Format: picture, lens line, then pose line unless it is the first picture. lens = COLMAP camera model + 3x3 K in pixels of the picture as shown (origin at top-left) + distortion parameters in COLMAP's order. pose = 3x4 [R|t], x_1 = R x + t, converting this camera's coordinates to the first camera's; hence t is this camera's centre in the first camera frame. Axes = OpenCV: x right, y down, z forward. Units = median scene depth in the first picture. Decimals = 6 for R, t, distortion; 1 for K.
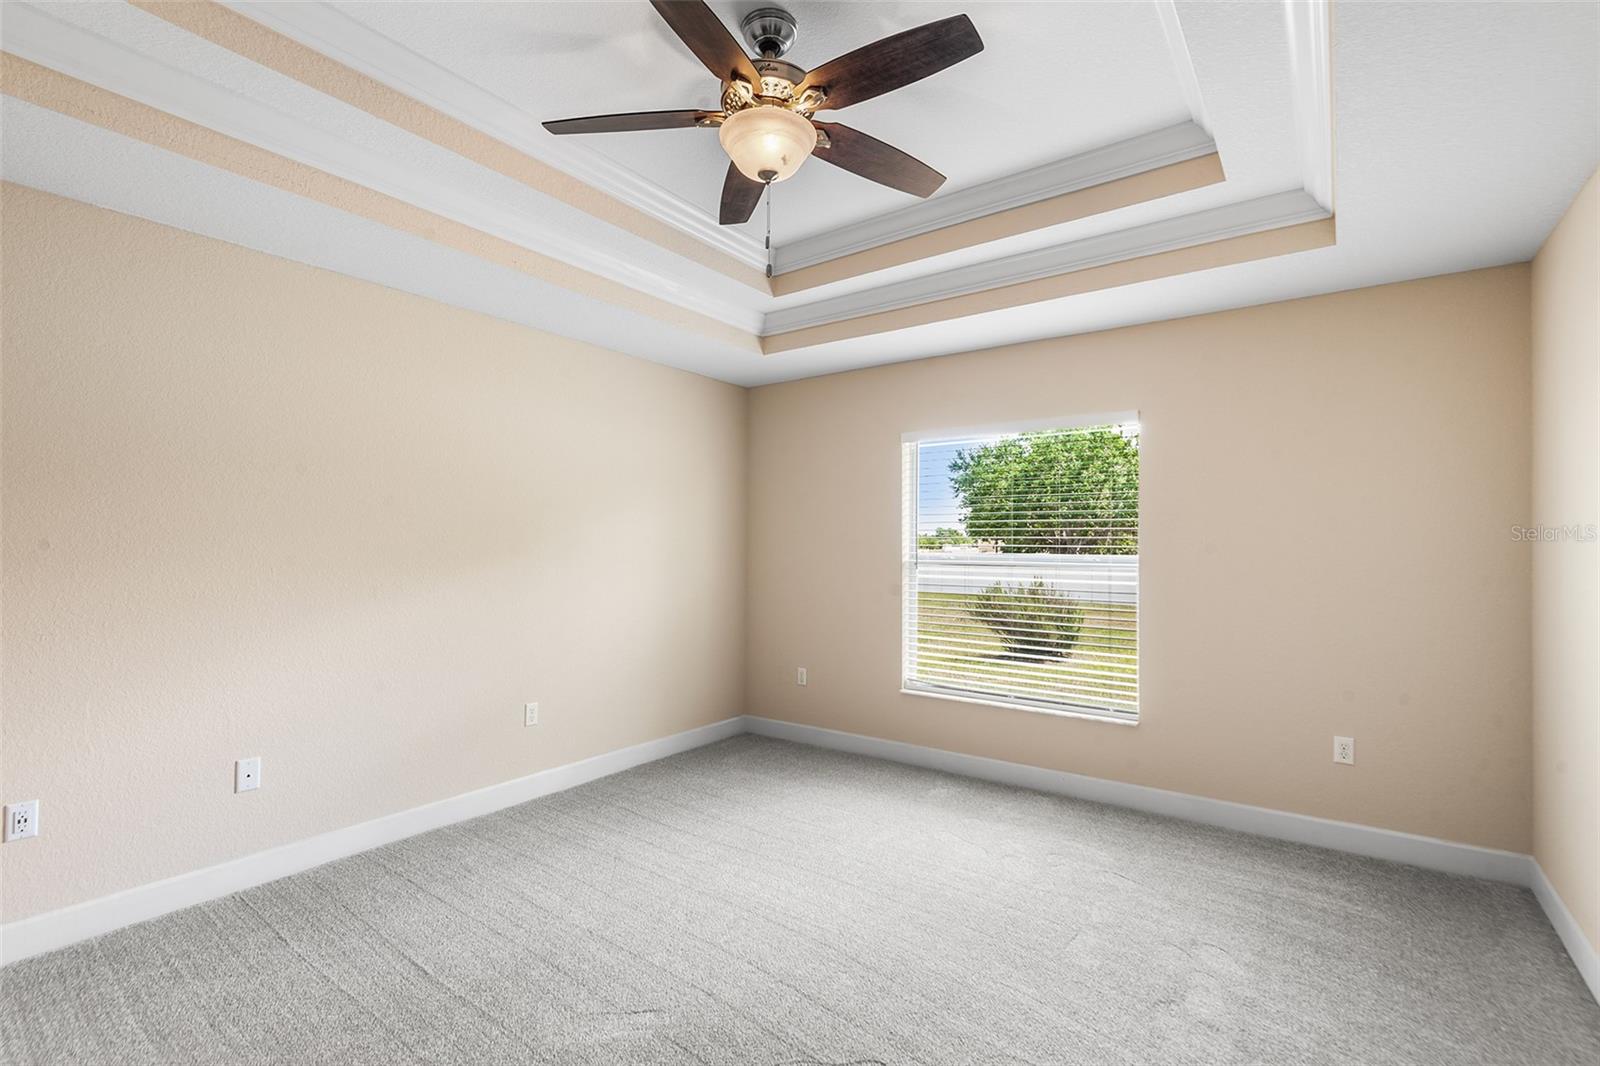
lens RADIAL K [[743.0, 0, 794.4], [0, 743.0, 534.0], [0, 0, 1]] dist [0.024730, -0.012197]
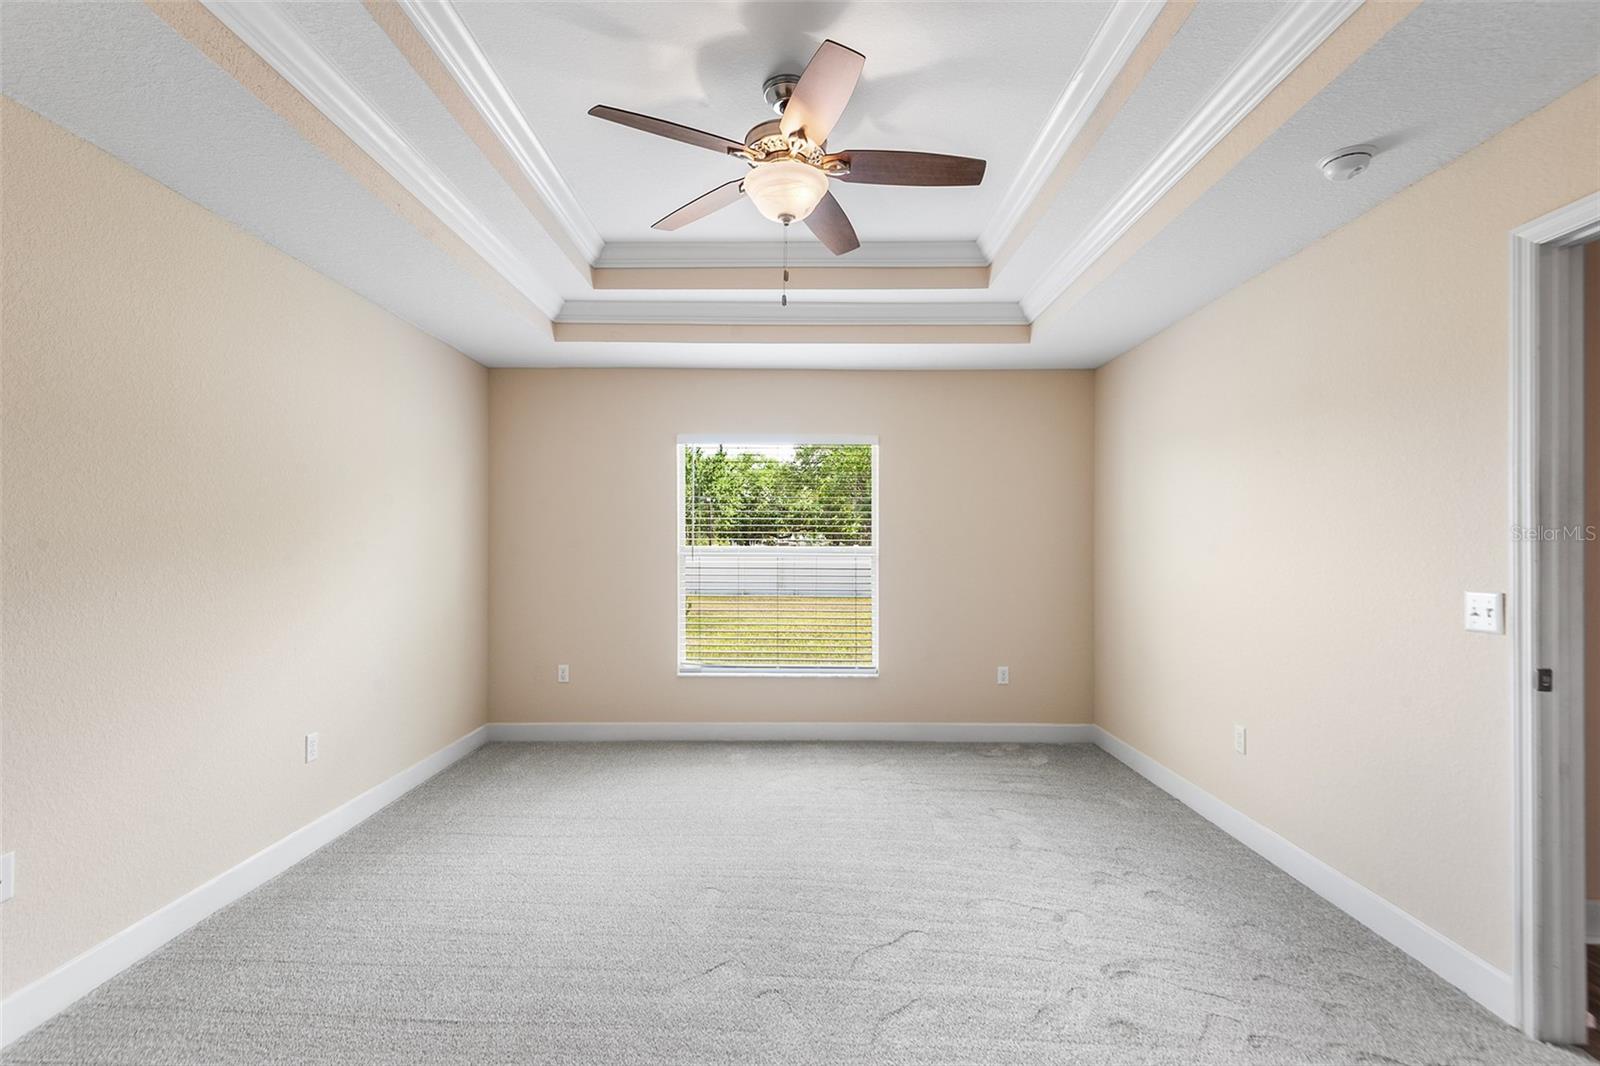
lens RADIAL K [[743.0, 0, 806.1], [0, 743.0, 531.7], [0, 0, 1]] dist [0.024730, -0.012197]
pose [[0.806439, 0.006729, 0.591279, -0.423828], [-0.009669, 0.999952, 0.001808, 0.001419], [-0.591238, -0.007175, 0.806465, 0.030561]]
